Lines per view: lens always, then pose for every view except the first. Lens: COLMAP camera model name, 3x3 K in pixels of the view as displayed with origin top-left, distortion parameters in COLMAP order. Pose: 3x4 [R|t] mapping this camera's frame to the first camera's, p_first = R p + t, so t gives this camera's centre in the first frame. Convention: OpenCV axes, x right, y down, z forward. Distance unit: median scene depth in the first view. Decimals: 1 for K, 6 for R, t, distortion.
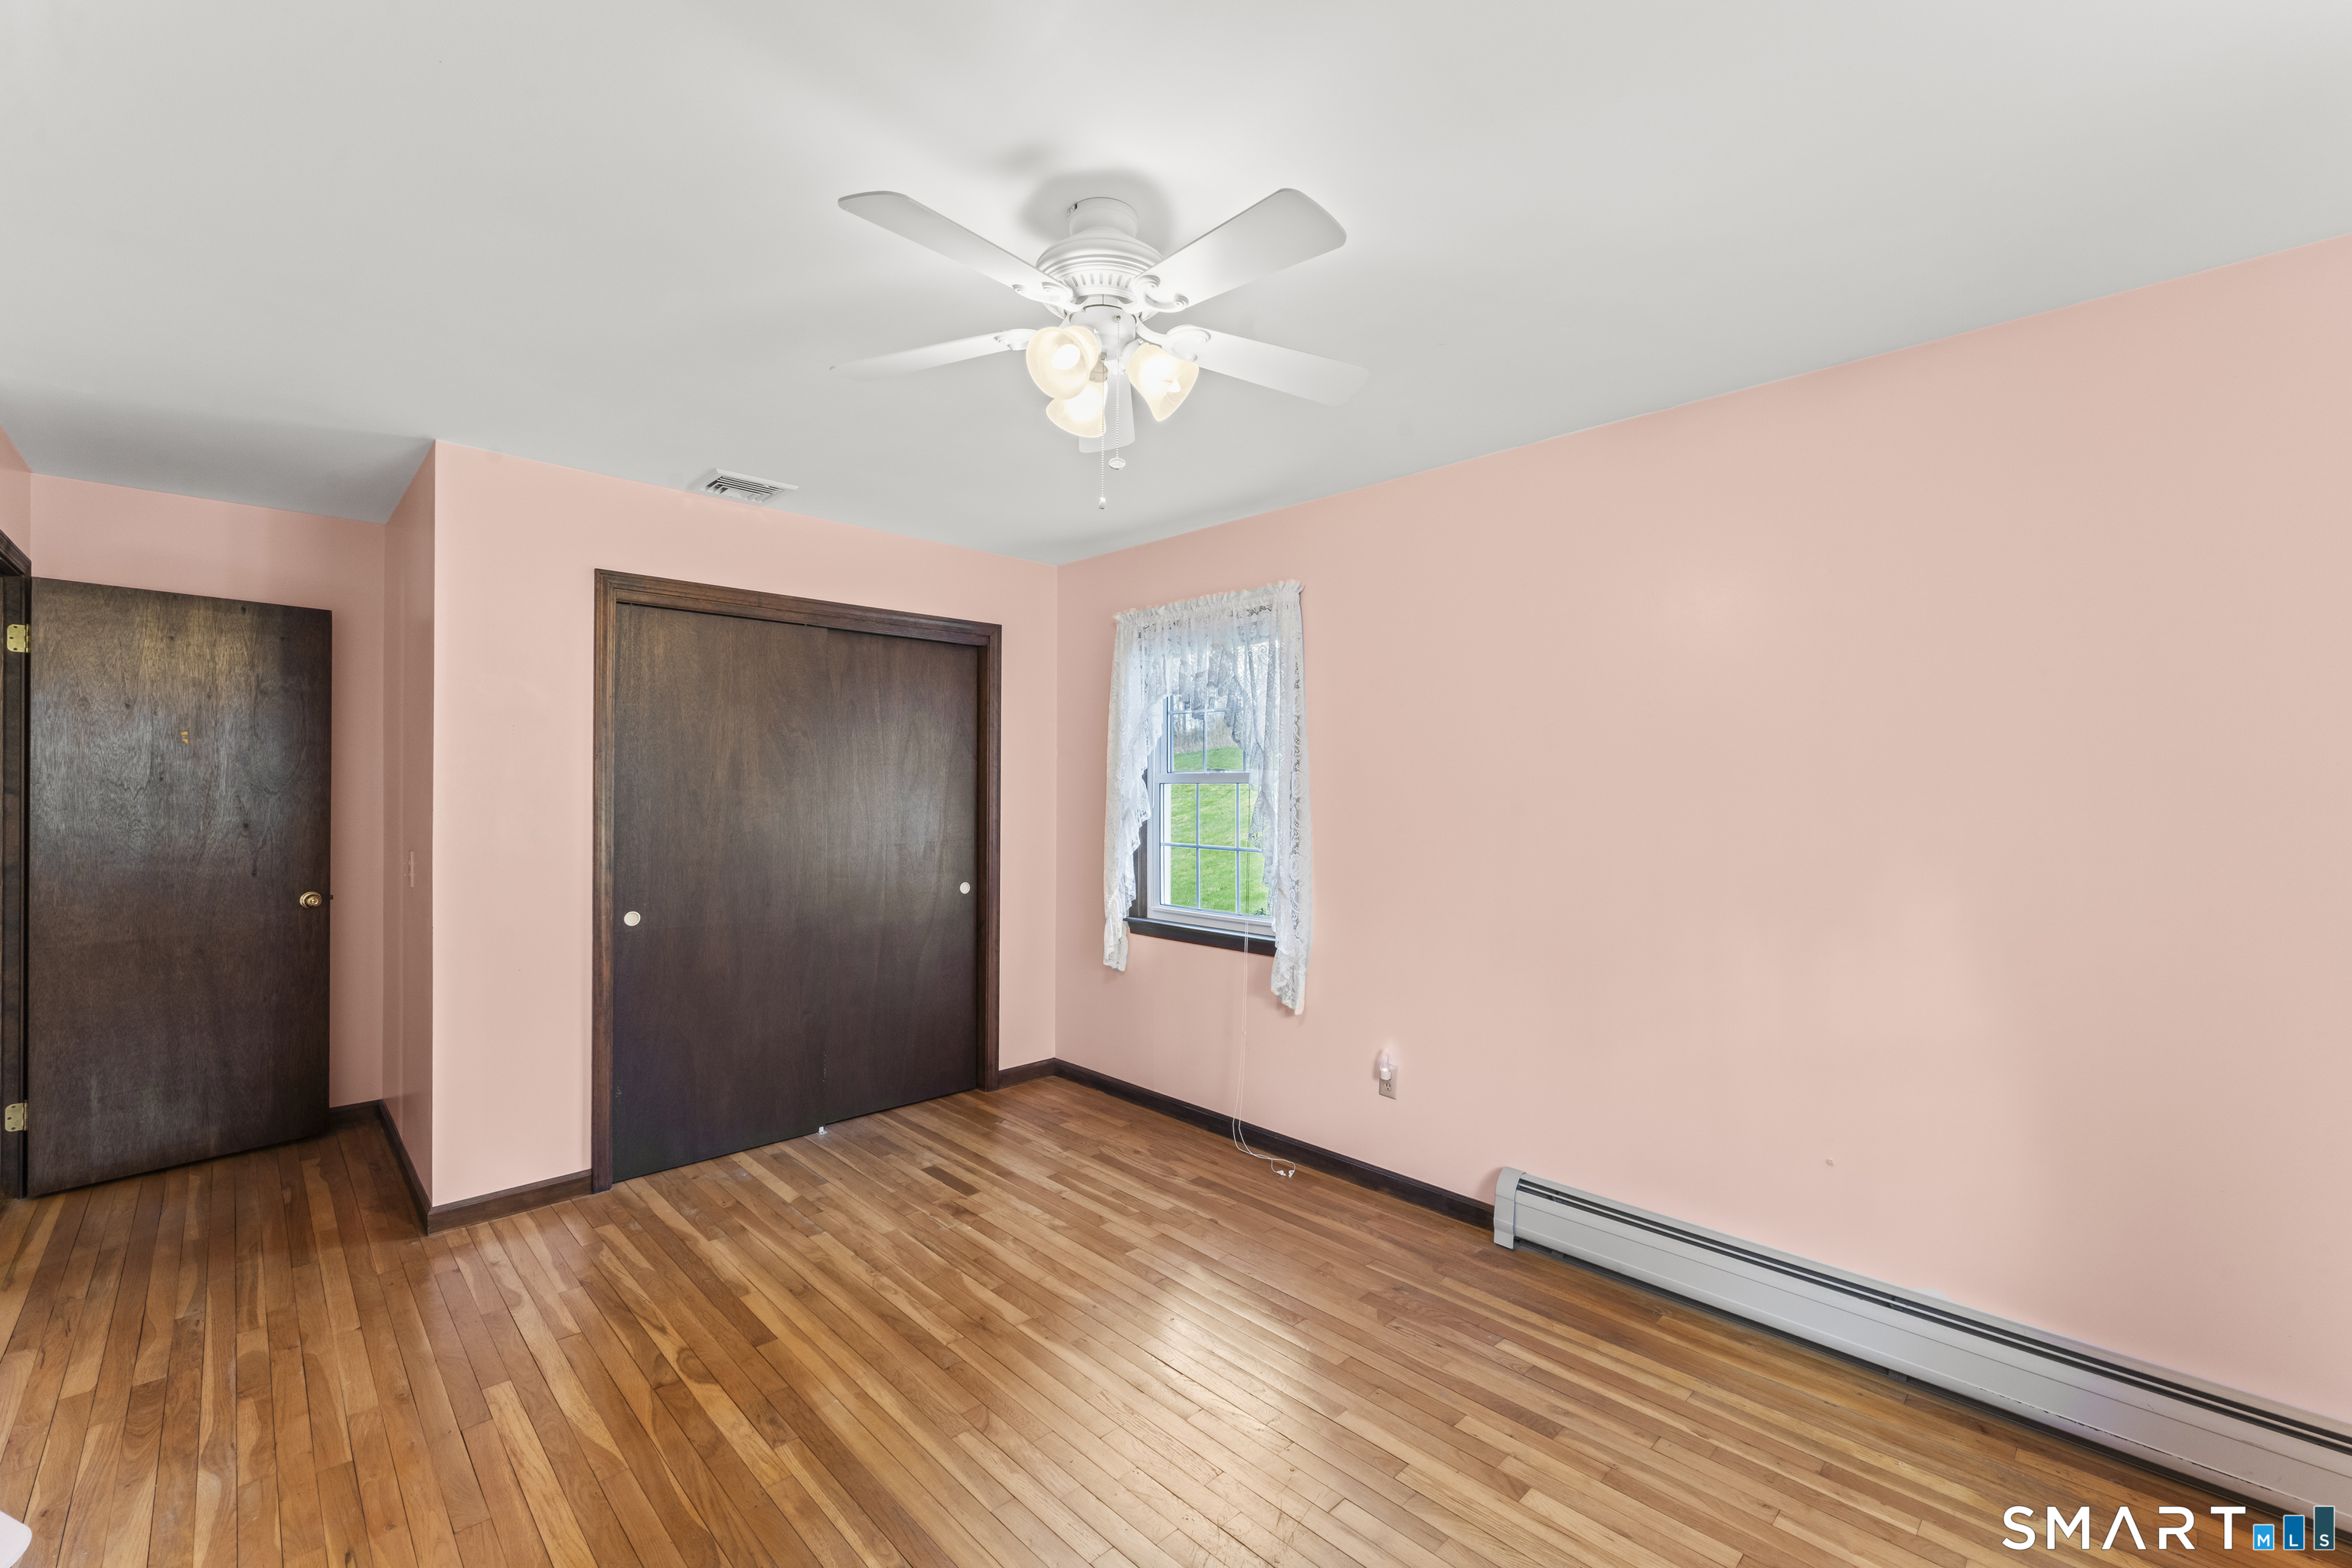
lens RADIAL K [[956.9, 0, 1195.6], [0, 956.9, 772.4], [0, 0, 1]] dist [0.001029, -0.000205]
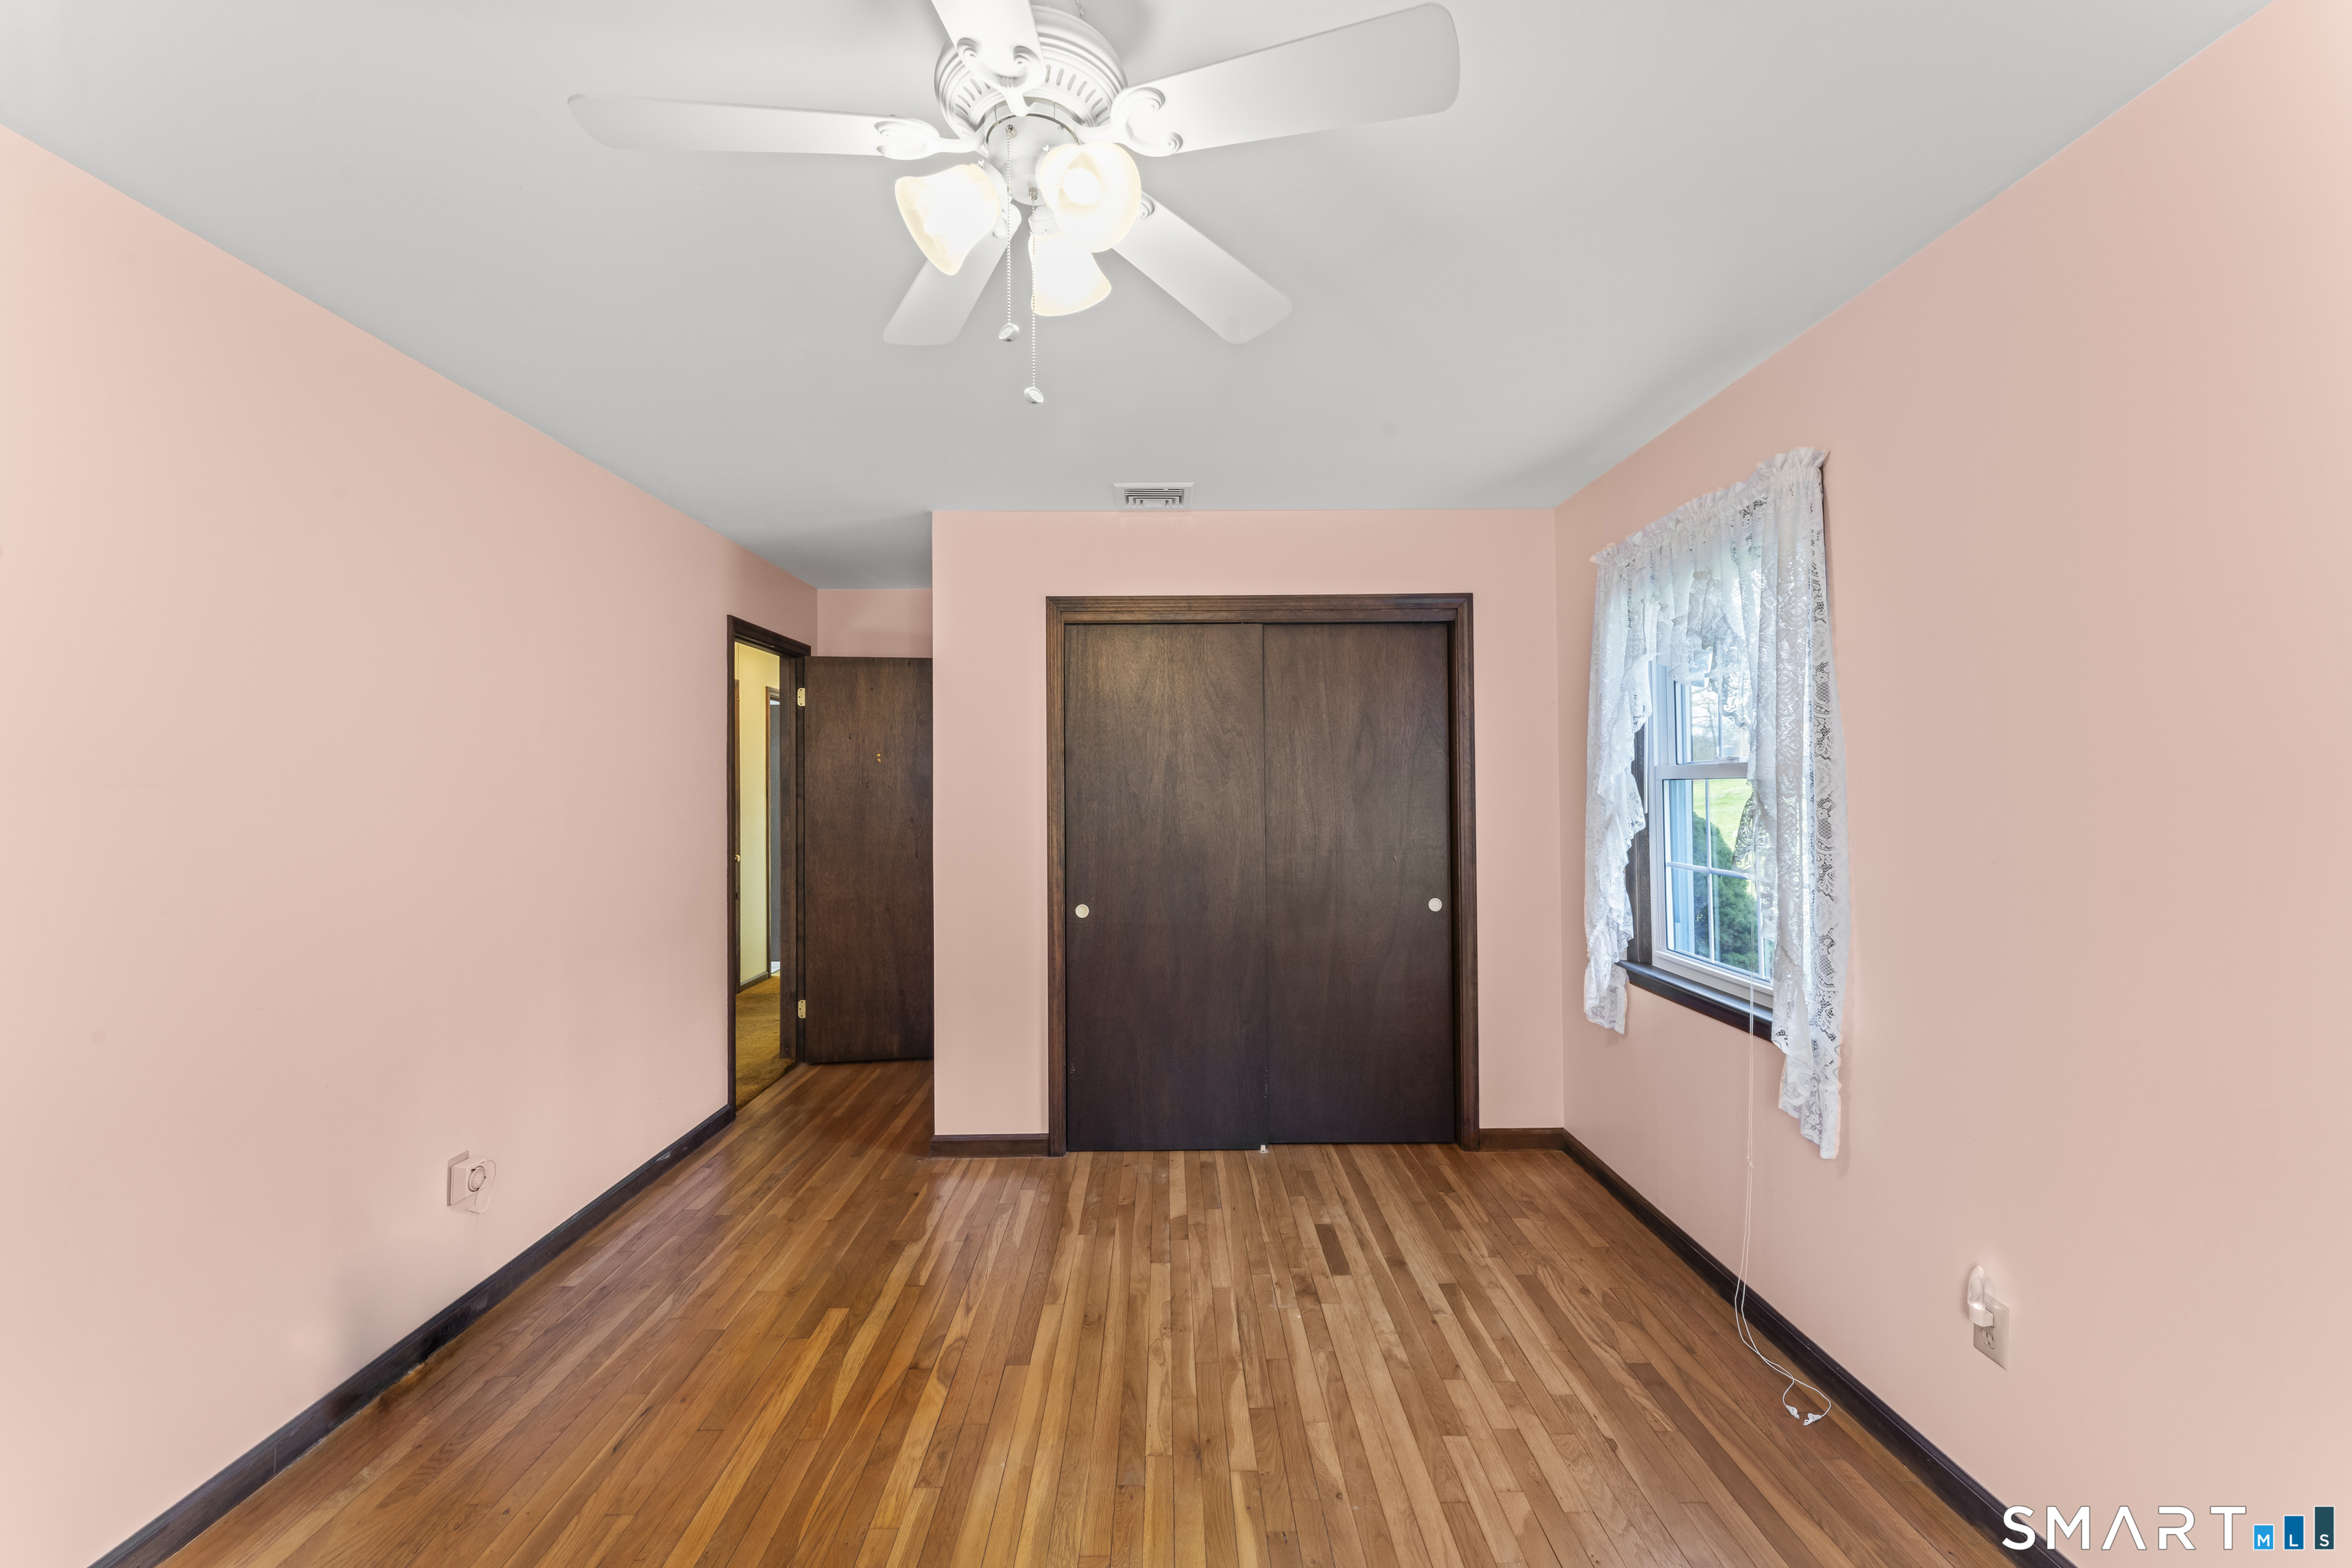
lens RADIAL K [[952.7, 0, 1183.6], [0, 952.7, 761.7], [0, 0, 1]] dist [-0.000930, -0.000389]
pose [[0.719090, -0.028087, -0.694349, 0.248249], [0.020467, 0.999605, -0.019239, 0.005756], [0.694616, -0.000377, 0.719381, 0.293966]]
